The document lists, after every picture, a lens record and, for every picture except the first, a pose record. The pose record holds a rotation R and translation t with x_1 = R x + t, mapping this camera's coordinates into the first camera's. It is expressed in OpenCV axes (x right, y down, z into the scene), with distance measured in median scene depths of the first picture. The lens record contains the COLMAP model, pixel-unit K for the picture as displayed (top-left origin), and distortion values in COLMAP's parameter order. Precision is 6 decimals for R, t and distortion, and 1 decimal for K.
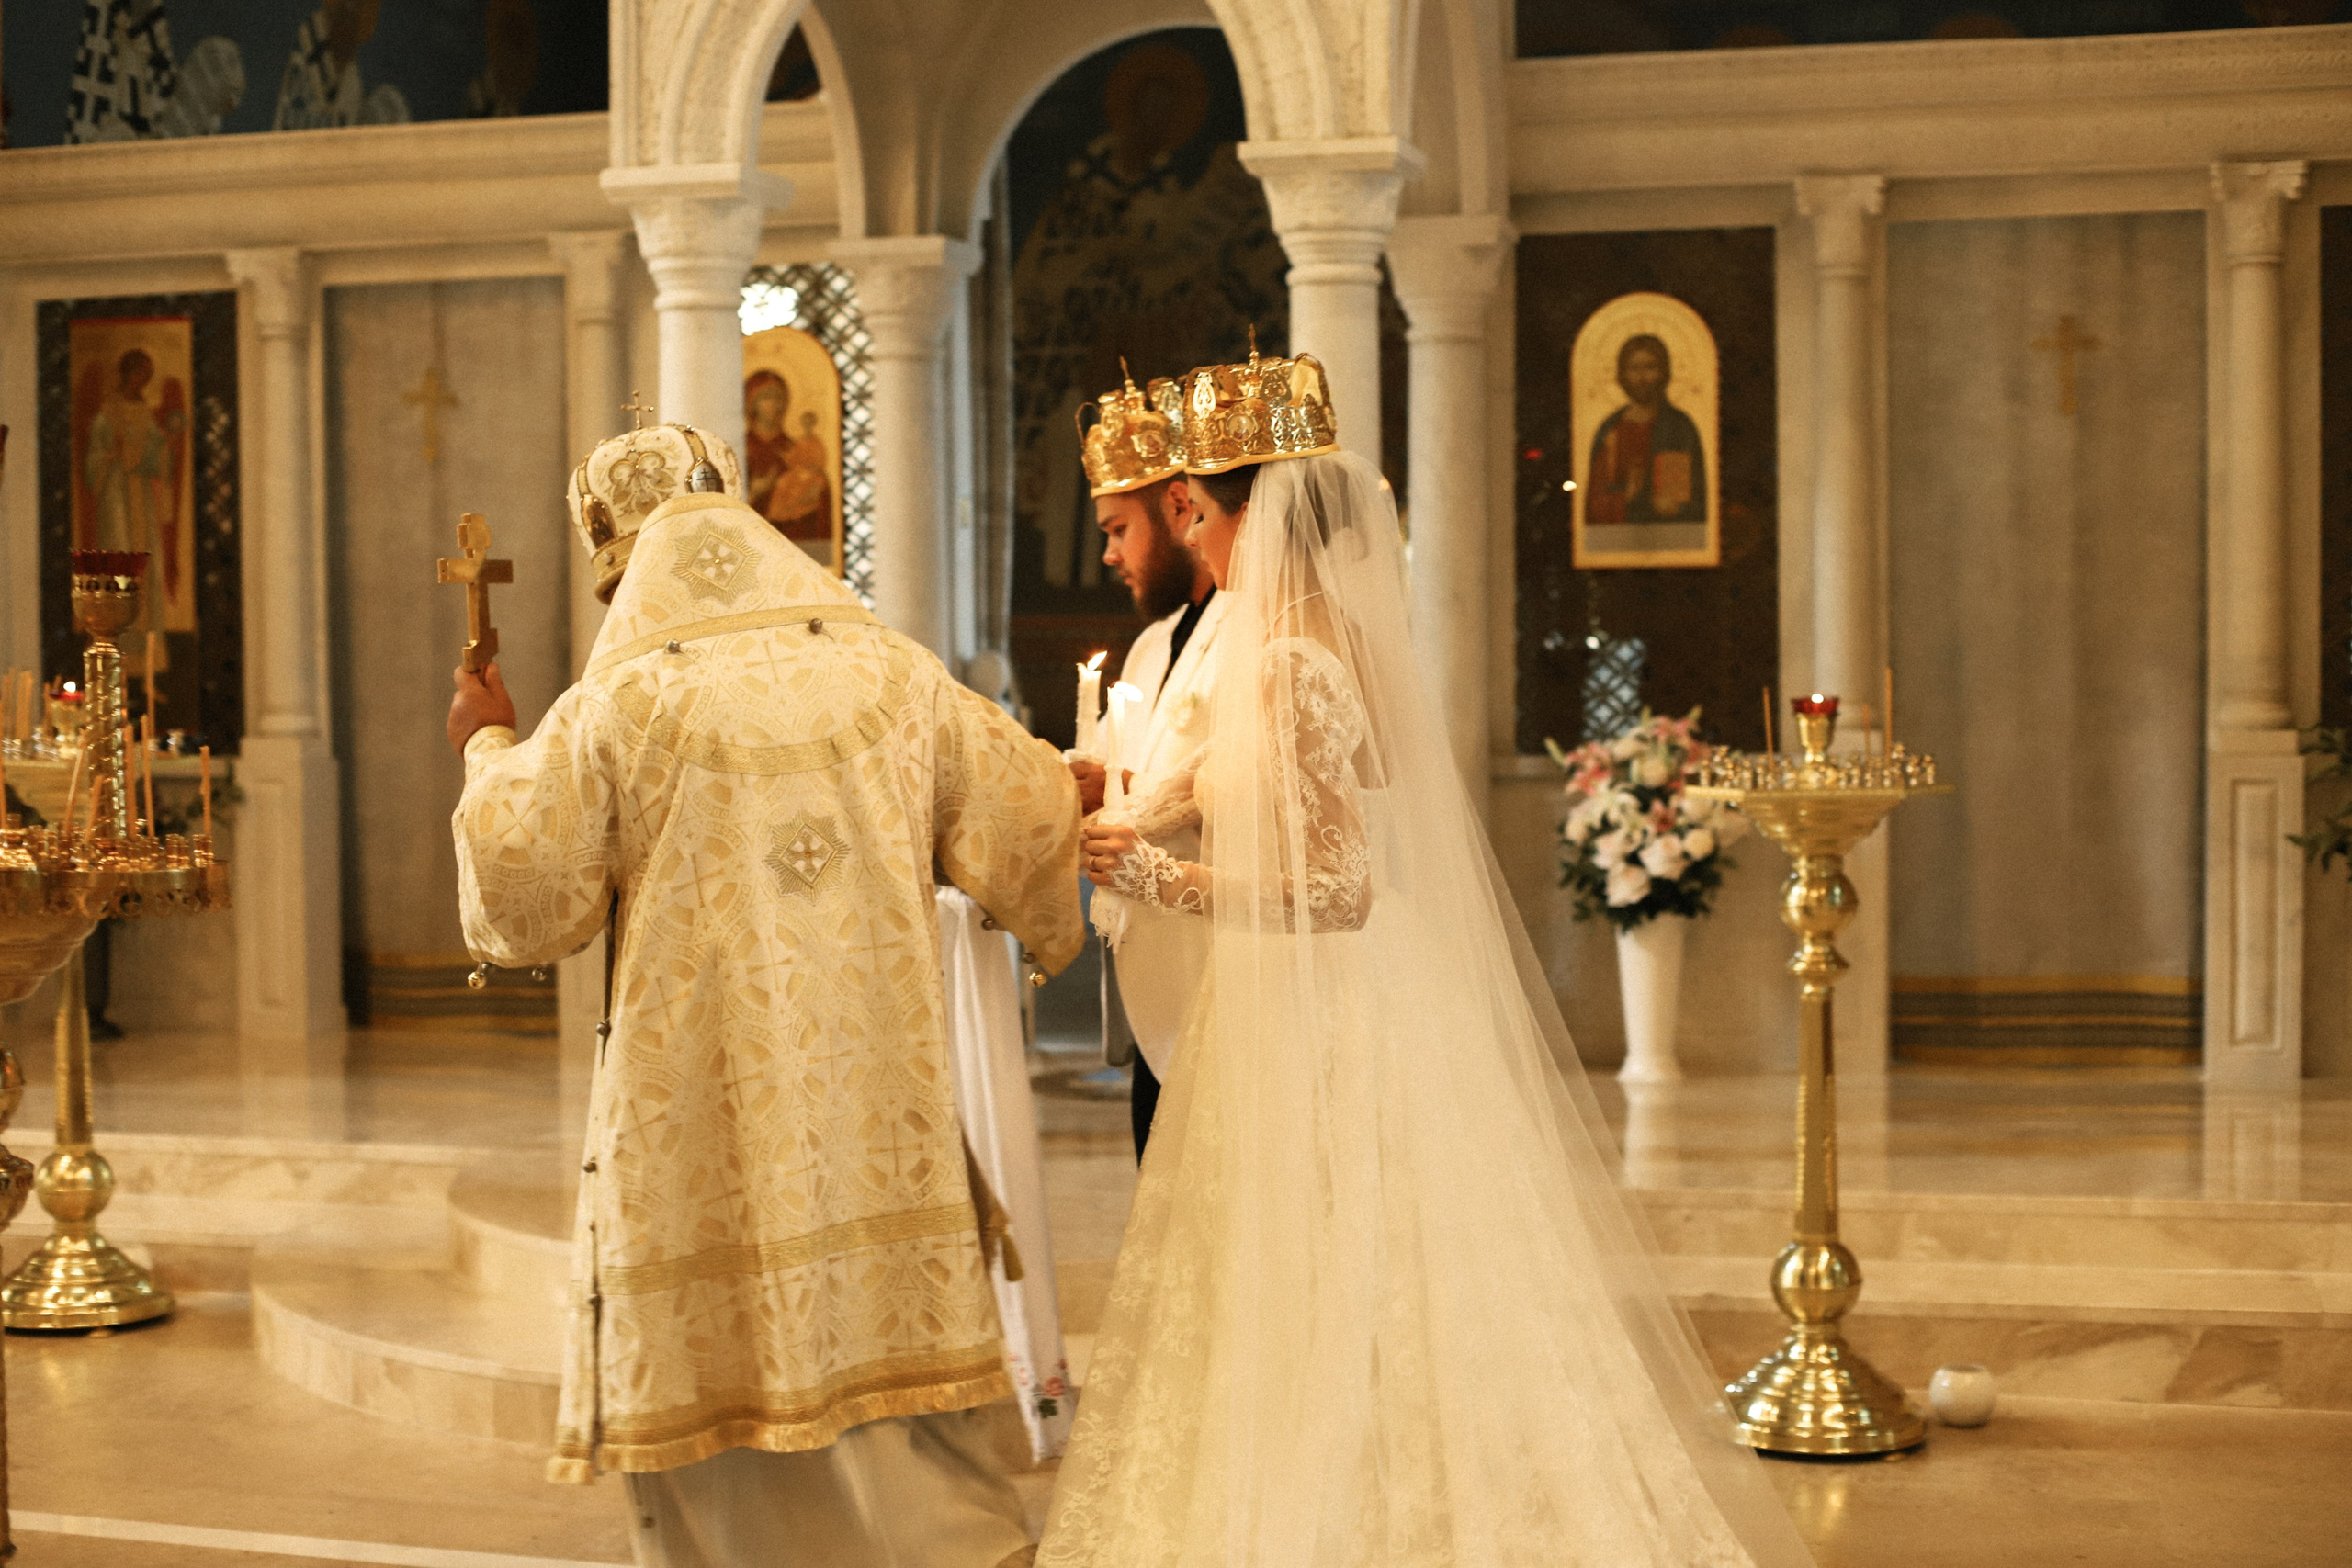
lens RADIAL K [[3580.8, 0, 1200.3], [0, 3580.8, 783.2], [0, 0, 1]] dist [-0.101228, 0.000000]
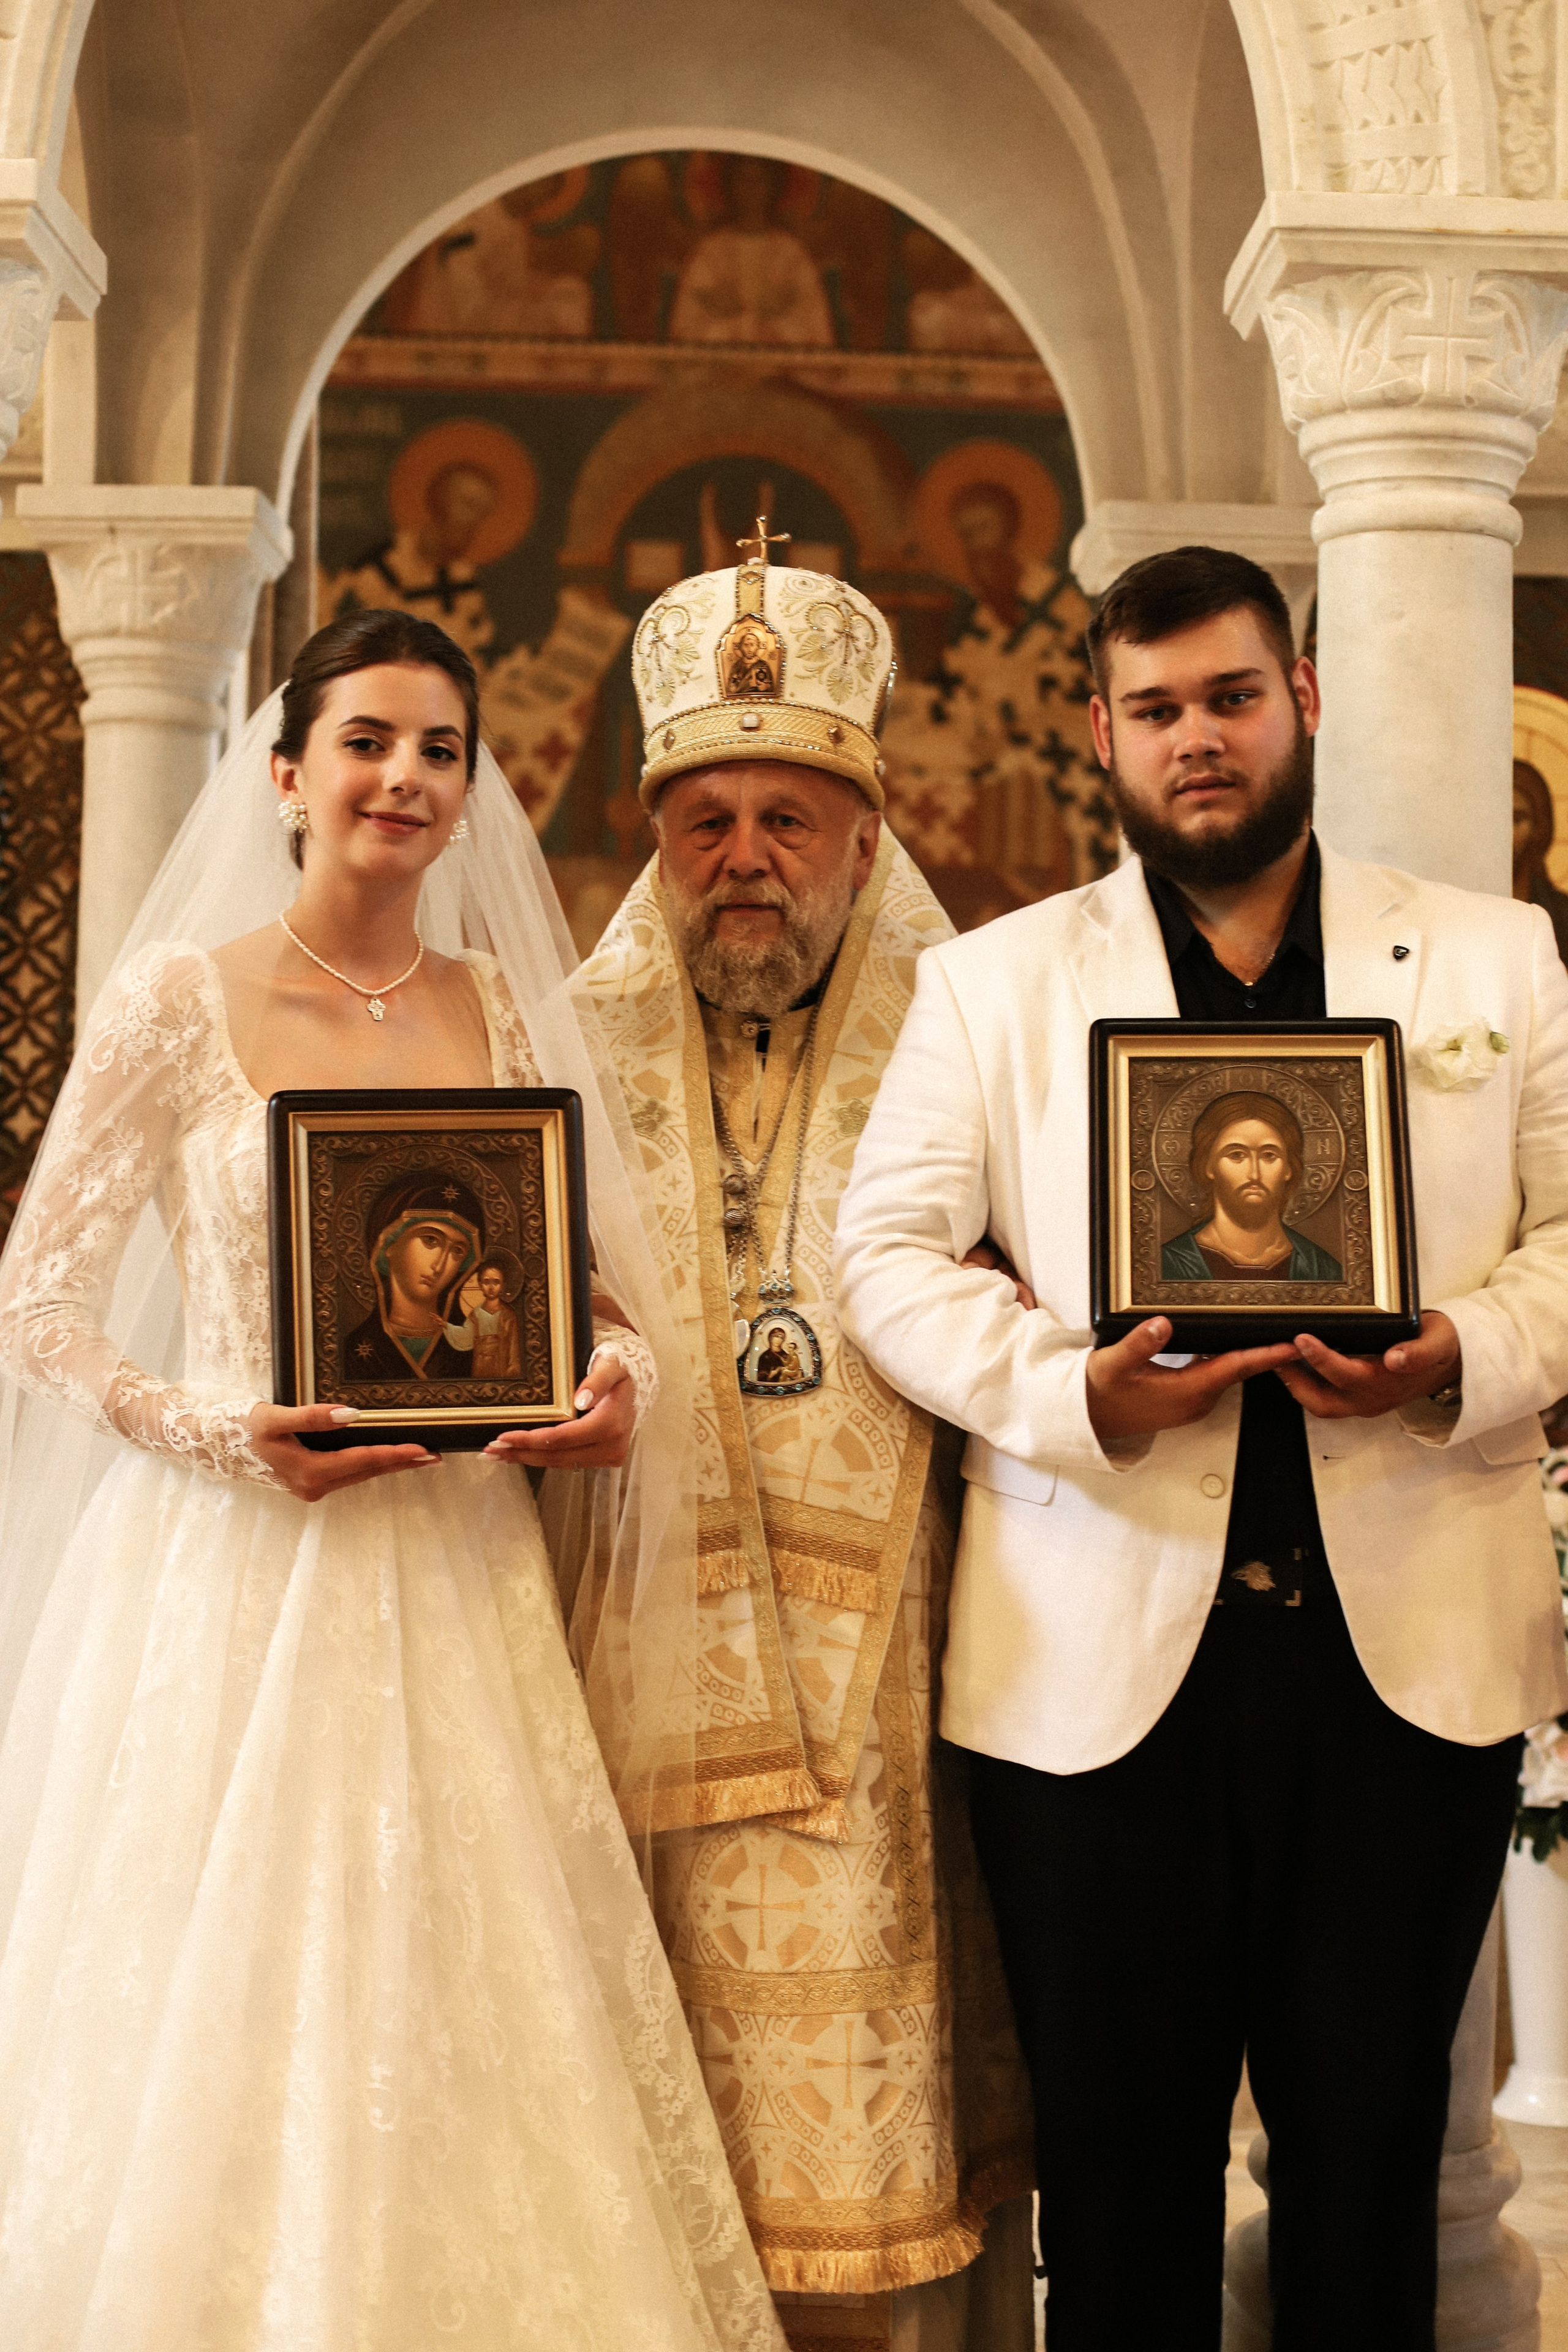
lens RADIAL K [[3581.1, 0, 781.8], [0, 3581.1, 1183.1], [0, 0, 1]] dist [-0.101228, 0.000000]
pose [[0.970565, 0.031692, 0.238746, -0.144817], [-0.021075, 0.998678, -0.046894, -0.037849], [-0.239916, 0.040482, 0.969949, 0.601870]]
